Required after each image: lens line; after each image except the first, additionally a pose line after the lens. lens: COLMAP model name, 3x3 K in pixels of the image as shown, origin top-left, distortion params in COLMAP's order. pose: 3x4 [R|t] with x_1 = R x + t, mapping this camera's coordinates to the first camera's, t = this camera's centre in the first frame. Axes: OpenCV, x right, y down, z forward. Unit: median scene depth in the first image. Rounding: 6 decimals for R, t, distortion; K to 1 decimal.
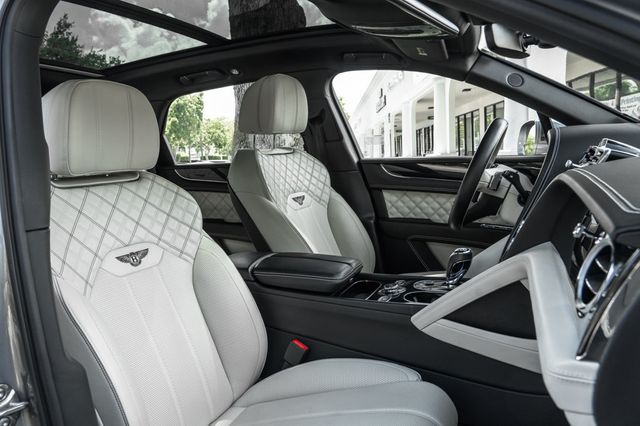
lens RADIAL K [[494.7, 0, 296.0], [0, 494.7, 216.0], [0, 0, 1]] dist [-0.000883, 0.000563]
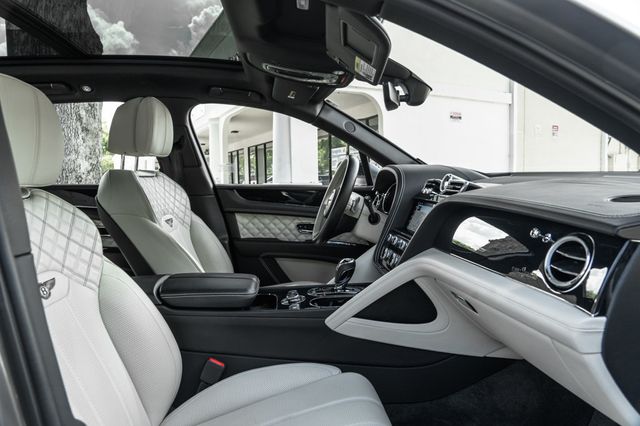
lens RADIAL K [[443.8, 0, 317.1], [0, 443.8, 211.4], [0, 0, 1]] dist [-0.010207, -0.001099]
pose [[0.855848, 0.003619, 0.517215, -0.223753], [0.030083, 0.997934, -0.056761, 0.006619], [-0.516352, 0.064138, 0.853971, 0.074636]]
